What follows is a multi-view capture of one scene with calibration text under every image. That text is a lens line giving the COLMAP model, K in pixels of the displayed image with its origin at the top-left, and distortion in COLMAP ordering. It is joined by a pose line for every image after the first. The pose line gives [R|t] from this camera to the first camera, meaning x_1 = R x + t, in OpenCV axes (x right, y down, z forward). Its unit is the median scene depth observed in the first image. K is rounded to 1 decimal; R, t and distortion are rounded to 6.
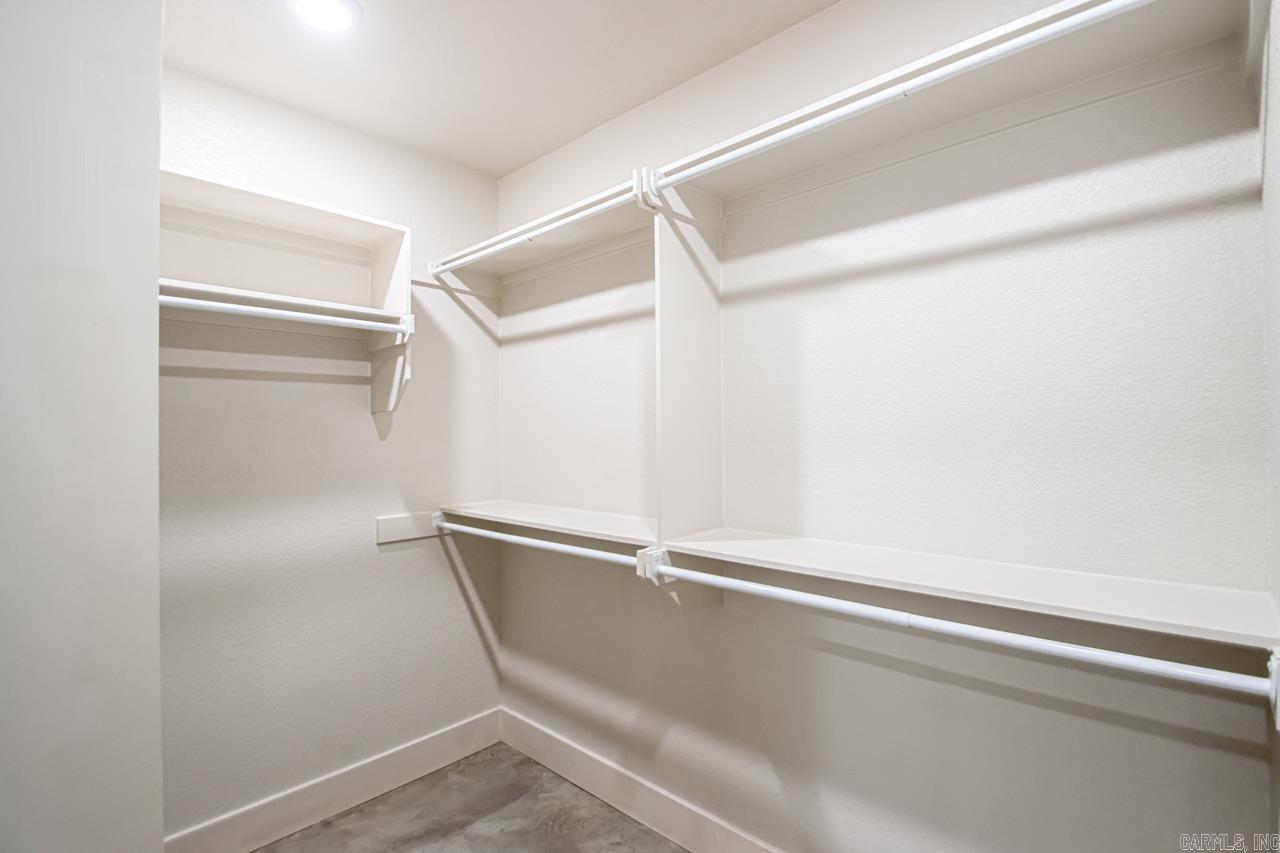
lens RADIAL K [[600.2, 0, 651.2], [0, 600.2, 428.2], [0, 0, 1]] dist [0.021439, -0.018555]
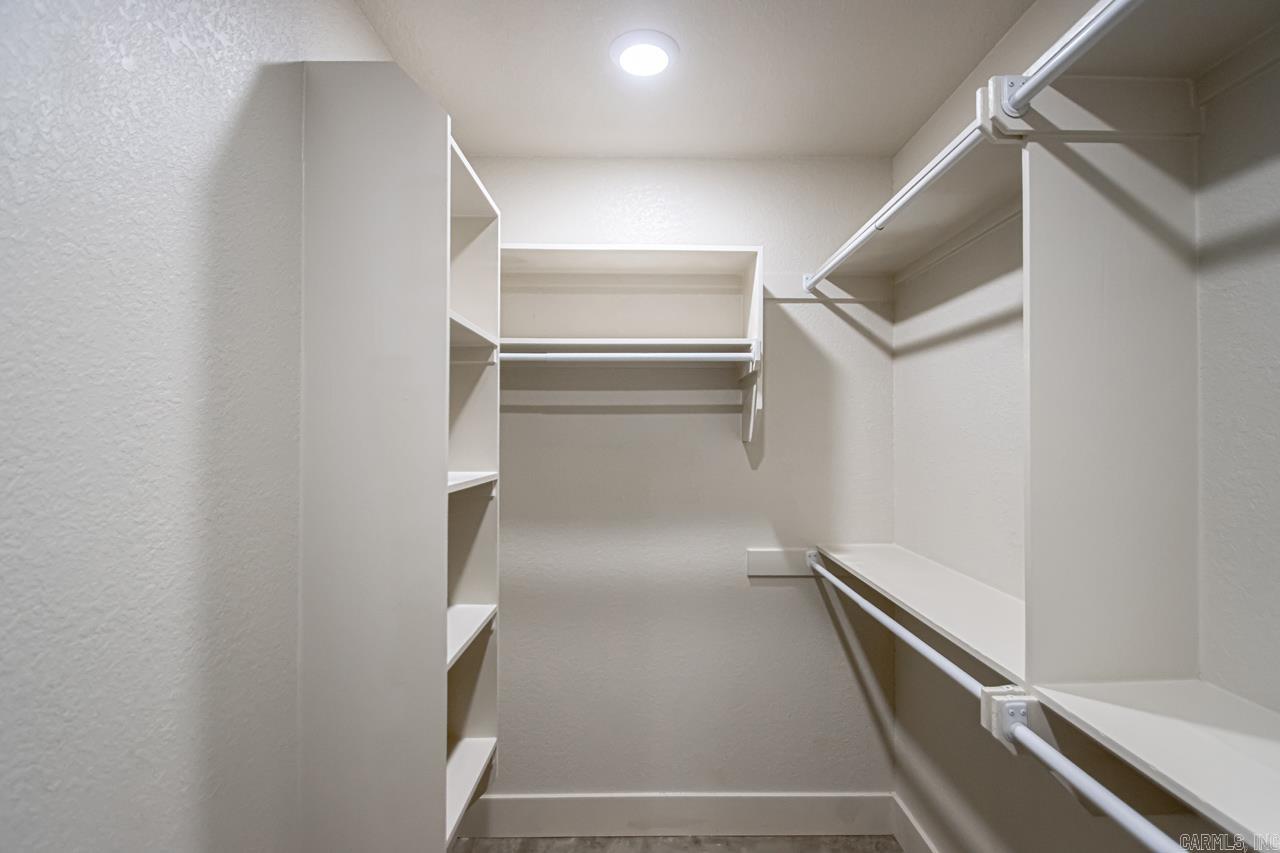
lens RADIAL K [[600.2, 0, 639.8], [0, 600.2, 430.9], [0, 0, 1]] dist [0.021439, -0.018555]
pose [[0.685784, 0.006238, -0.727779, 0.131842], [-0.001512, 0.999973, 0.007146, -0.049391], [0.727804, -0.003801, 0.685775, 0.206553]]
